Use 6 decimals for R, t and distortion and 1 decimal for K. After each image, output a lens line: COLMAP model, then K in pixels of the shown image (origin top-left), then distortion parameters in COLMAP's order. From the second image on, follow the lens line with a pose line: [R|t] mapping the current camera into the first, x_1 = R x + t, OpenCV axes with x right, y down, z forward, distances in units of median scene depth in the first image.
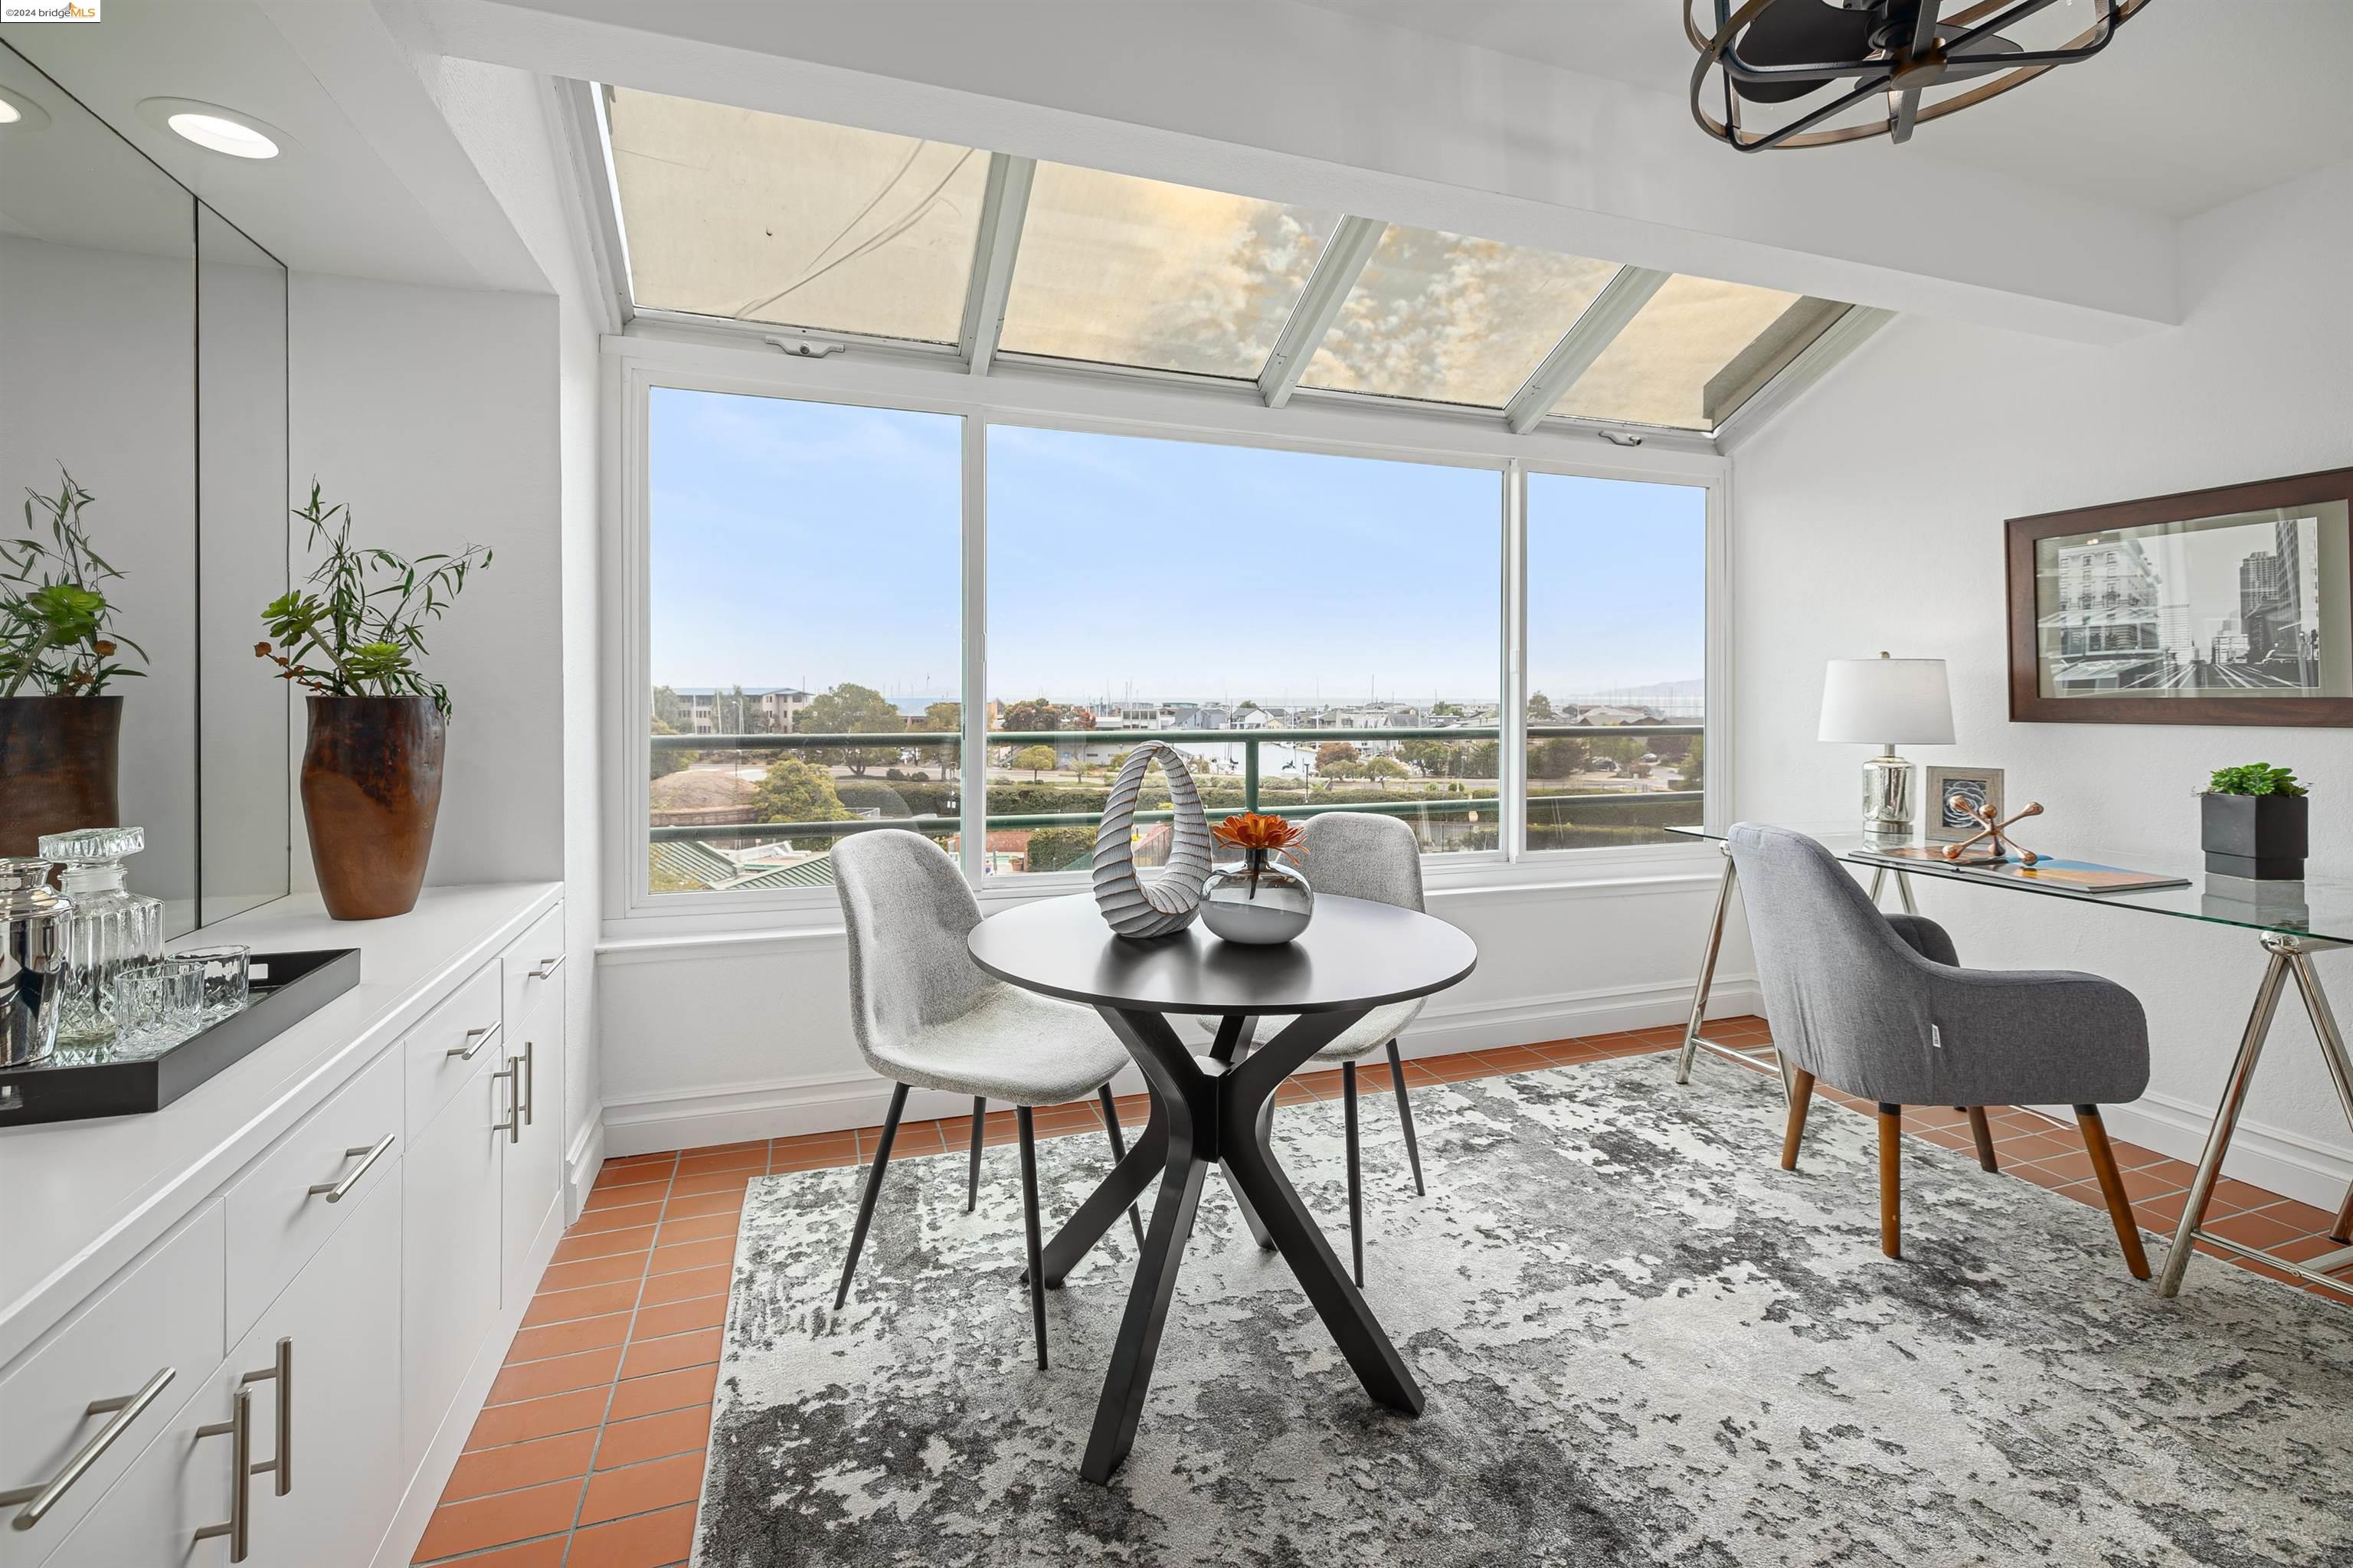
lens RADIAL K [[1022.4, 0, 1172.4], [0, 1022.4, 682.8], [0, 0, 1]] dist [-0.001201, -0.000244]
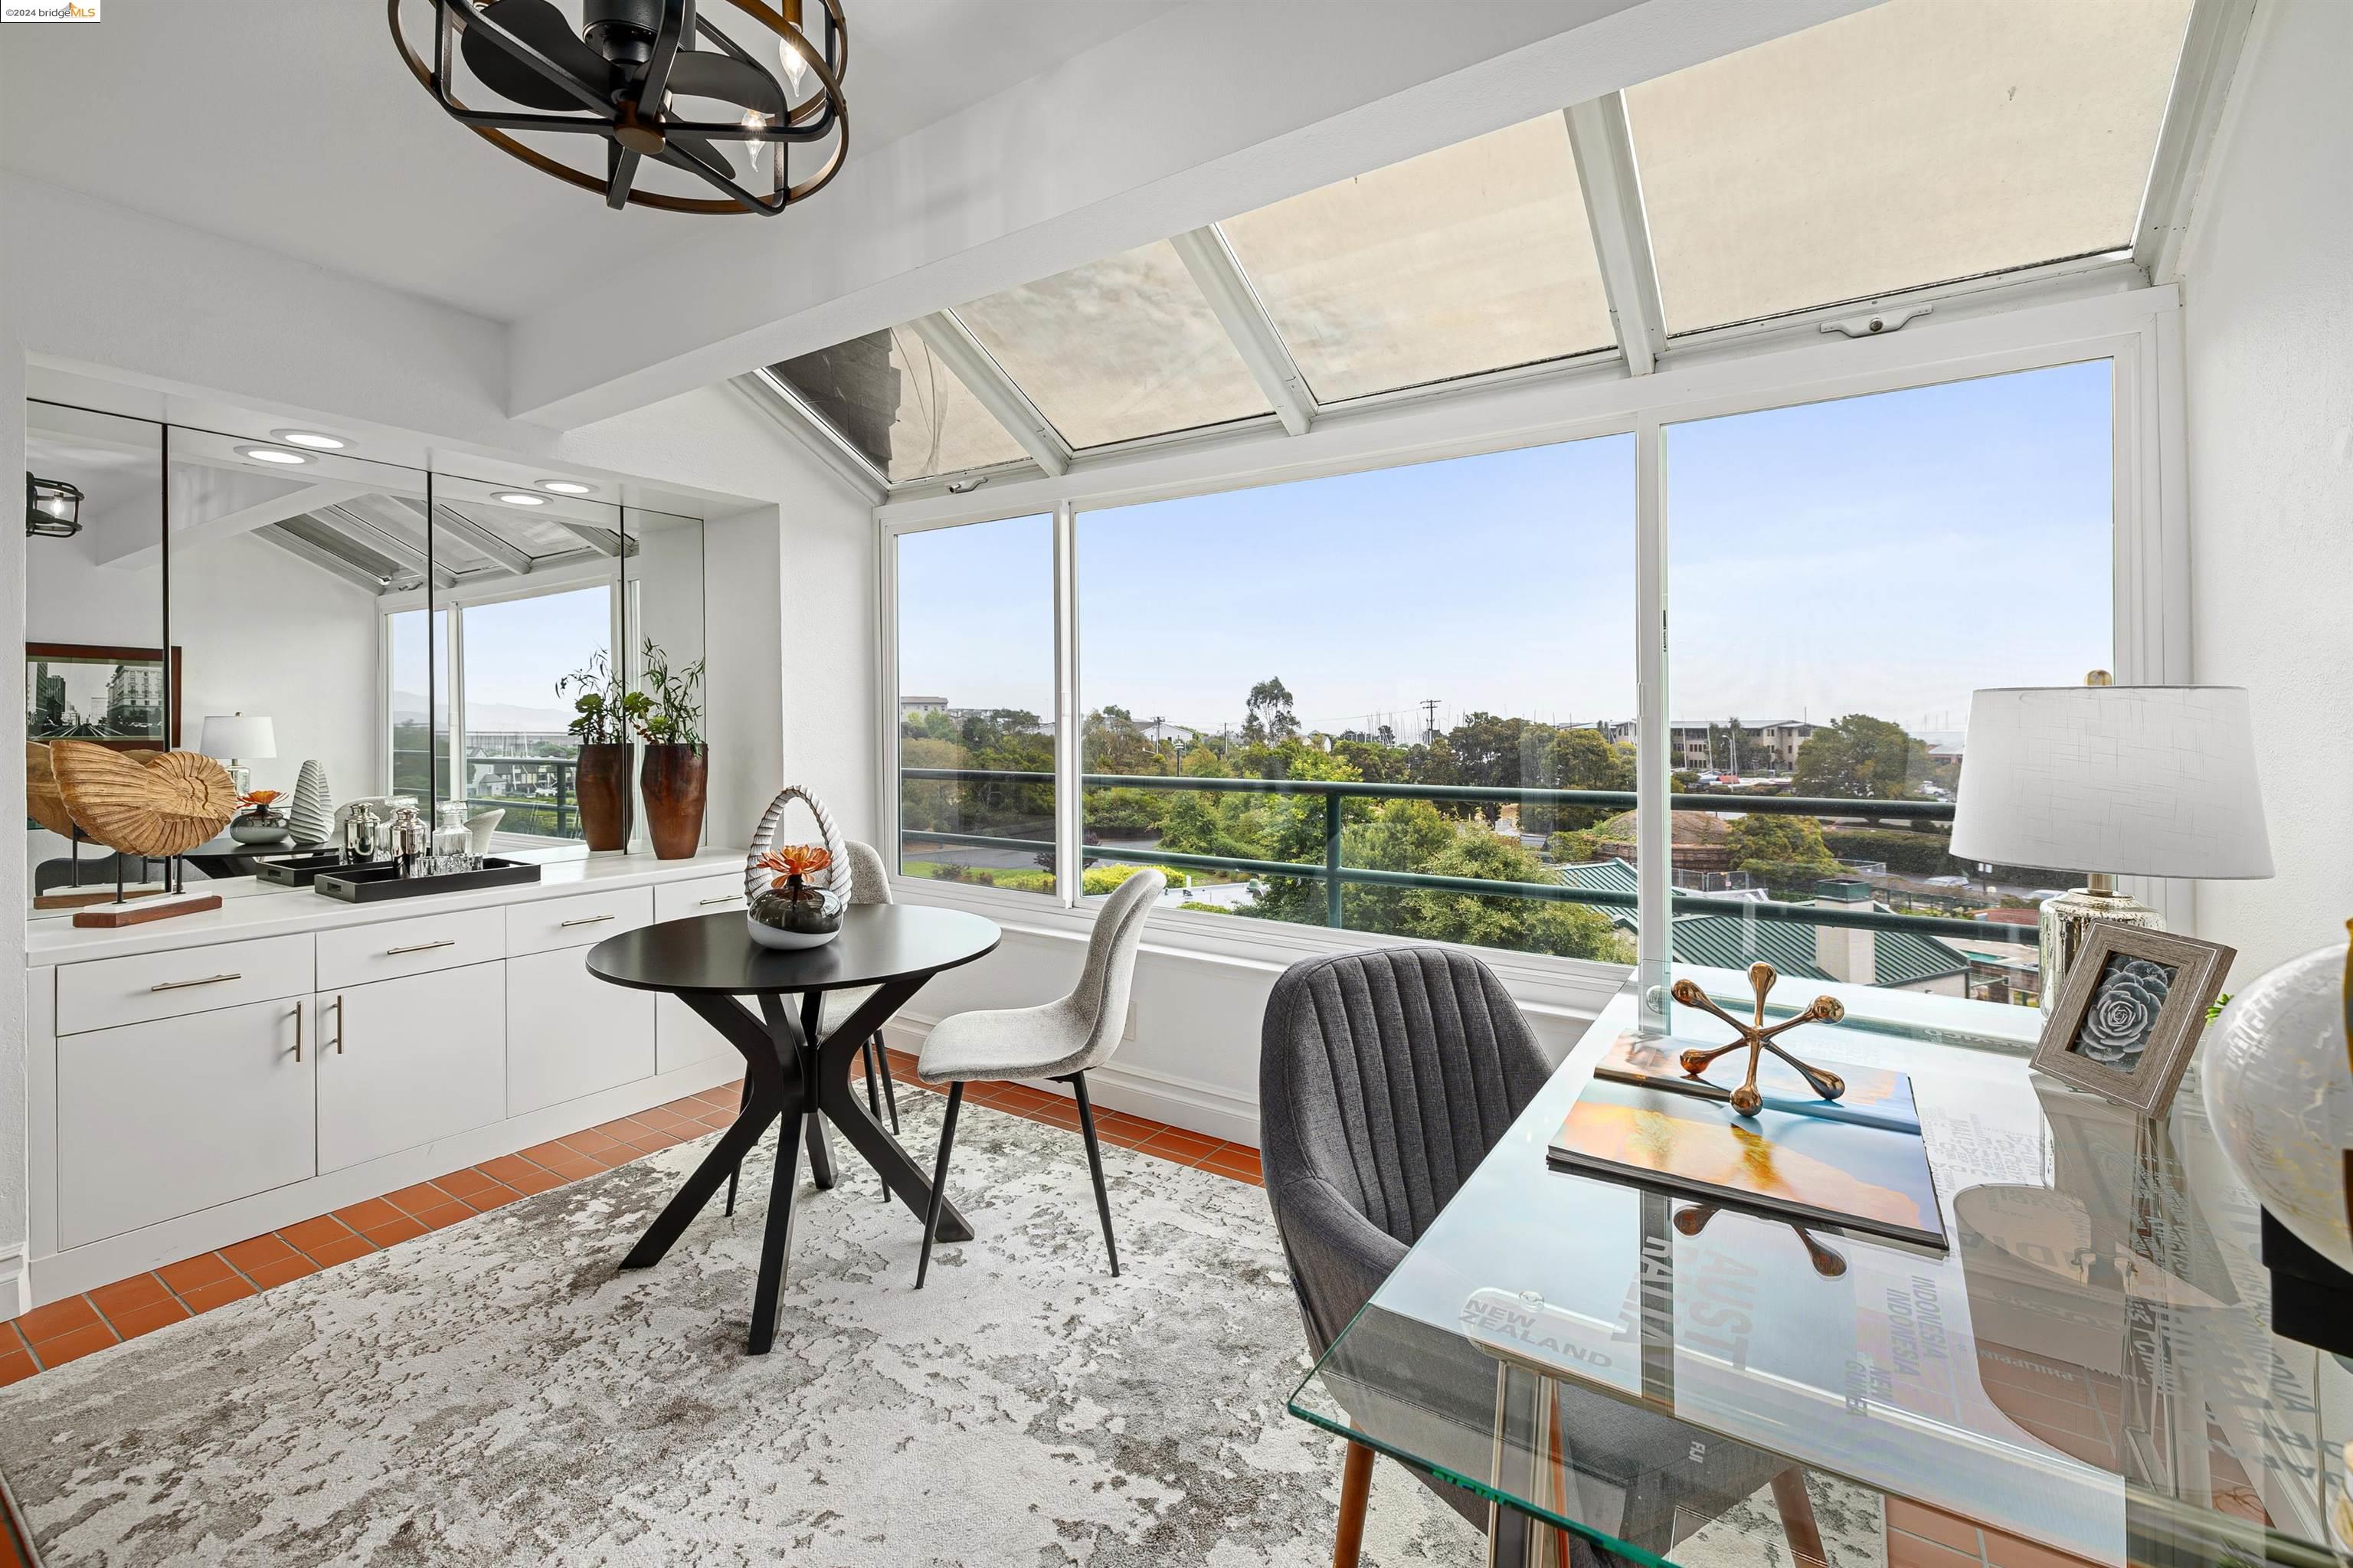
lens RADIAL K [[1034.8, 0, 1174.5], [0, 1034.8, 726.0], [0, 0, 1]] dist [0.000820, 0.000126]
pose [[0.598808, -0.000513, -0.800892, 1.194825], [0.009000, 0.999941, 0.006089, -0.022482], [0.800842, -0.010854, 0.598777, 0.531886]]
